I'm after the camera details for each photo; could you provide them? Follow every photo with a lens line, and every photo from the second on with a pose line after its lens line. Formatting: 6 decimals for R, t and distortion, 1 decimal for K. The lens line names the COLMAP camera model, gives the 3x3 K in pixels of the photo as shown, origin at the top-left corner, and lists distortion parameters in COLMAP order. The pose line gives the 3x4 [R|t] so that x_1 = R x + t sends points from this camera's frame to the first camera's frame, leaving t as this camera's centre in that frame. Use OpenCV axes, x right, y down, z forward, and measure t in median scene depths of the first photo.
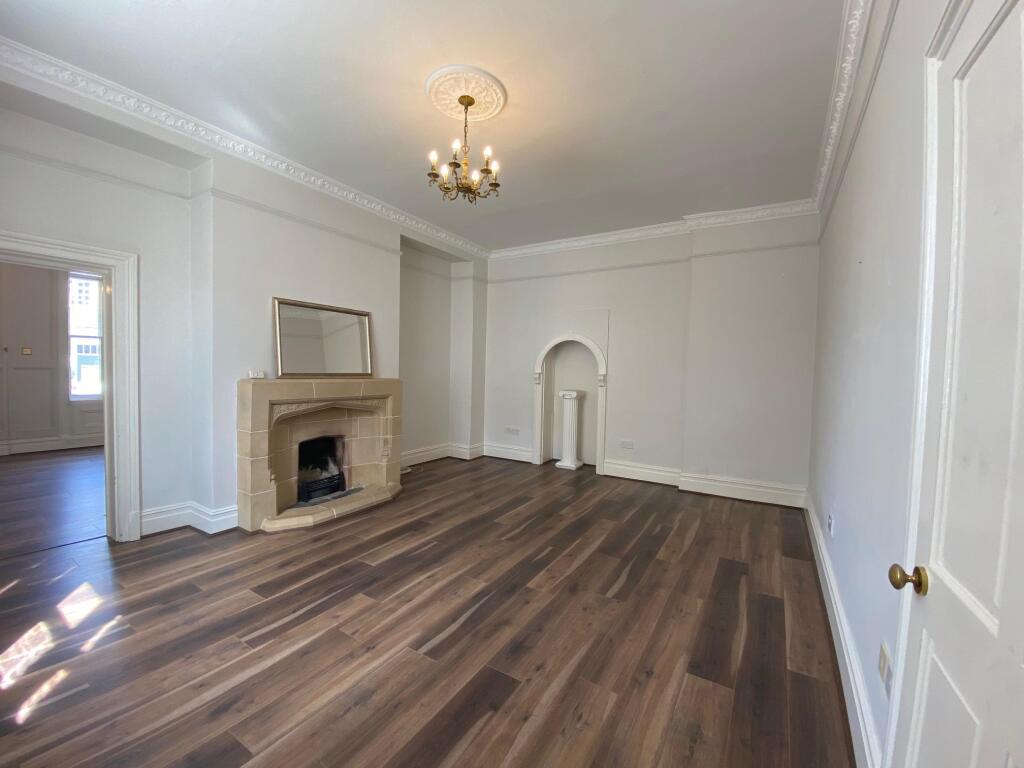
lens RADIAL K [[415.0, 0, 512.0], [0, 415.0, 384.0], [0, 0, 1]] dist [0.023044, -0.020444]
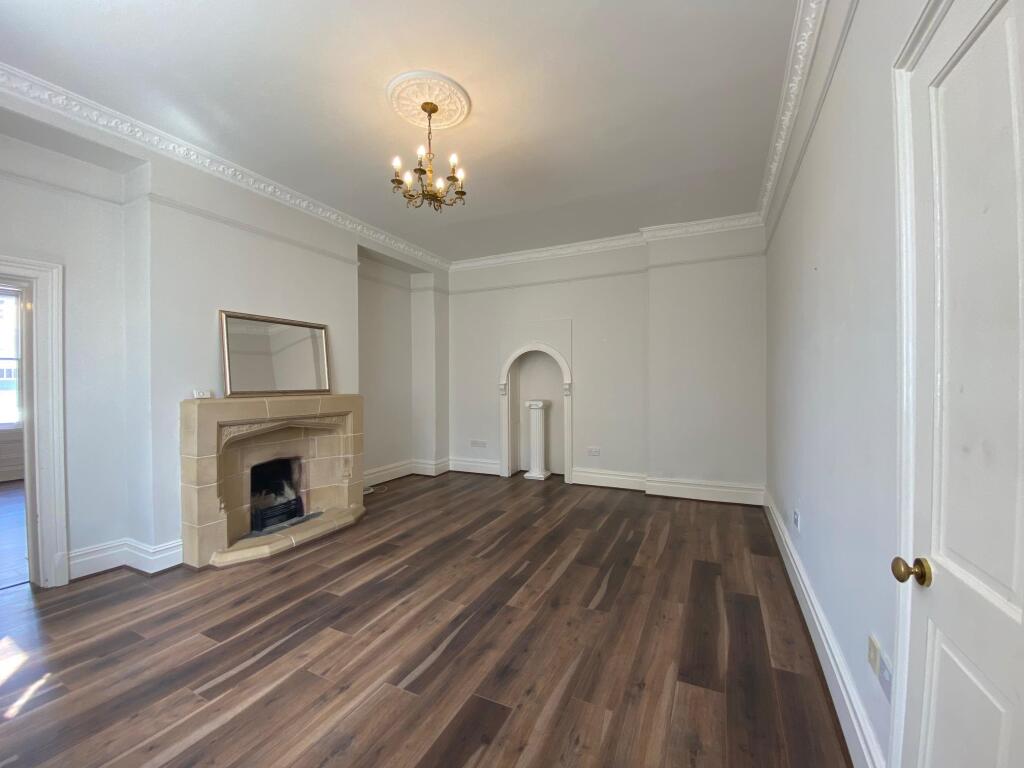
lens RADIAL K [[415.0, 0, 512.0], [0, 415.0, 384.0], [0, 0, 1]] dist [0.023044, -0.020444]
pose [[0.994449, -0.029930, 0.100878, -0.034427], [0.032840, 0.999087, -0.027314, 0.002751], [-0.099968, 0.030475, 0.994524, 0.024704]]
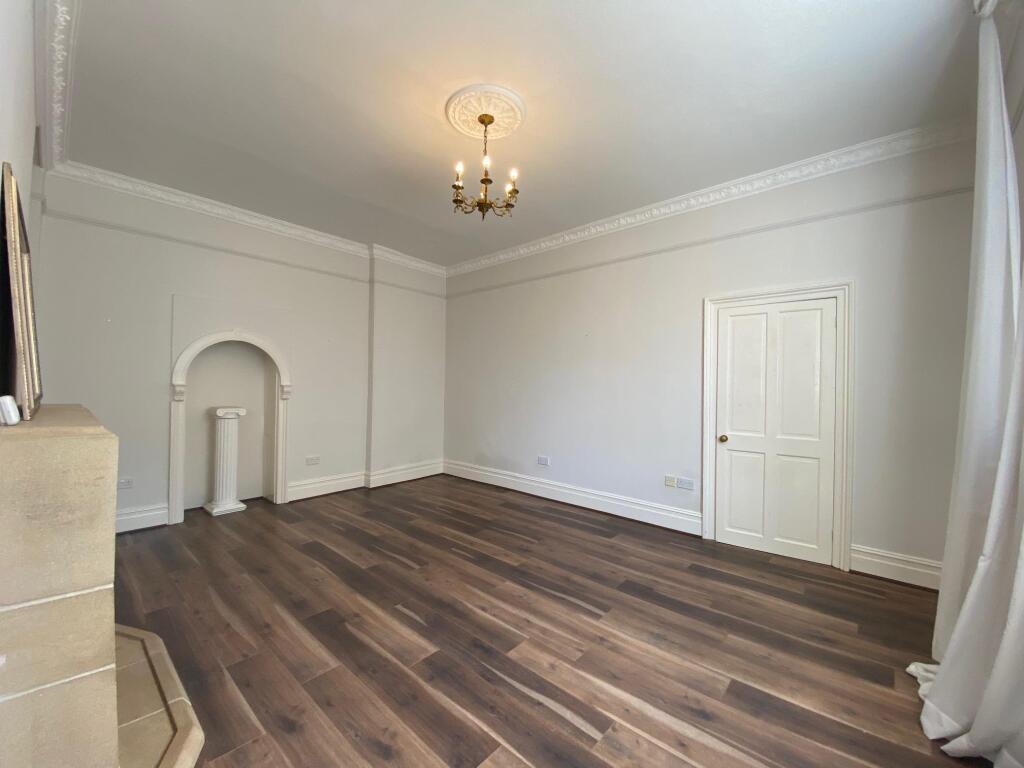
lens RADIAL K [[415.0, 0, 512.0], [0, 415.0, 384.0], [0, 0, 1]] dist [0.023044, -0.020444]
pose [[0.164197, -0.013797, 0.986331, -1.086512], [0.025672, 0.999623, 0.009709, -0.043813], [-0.986093, 0.023726, 0.164489, 0.771995]]
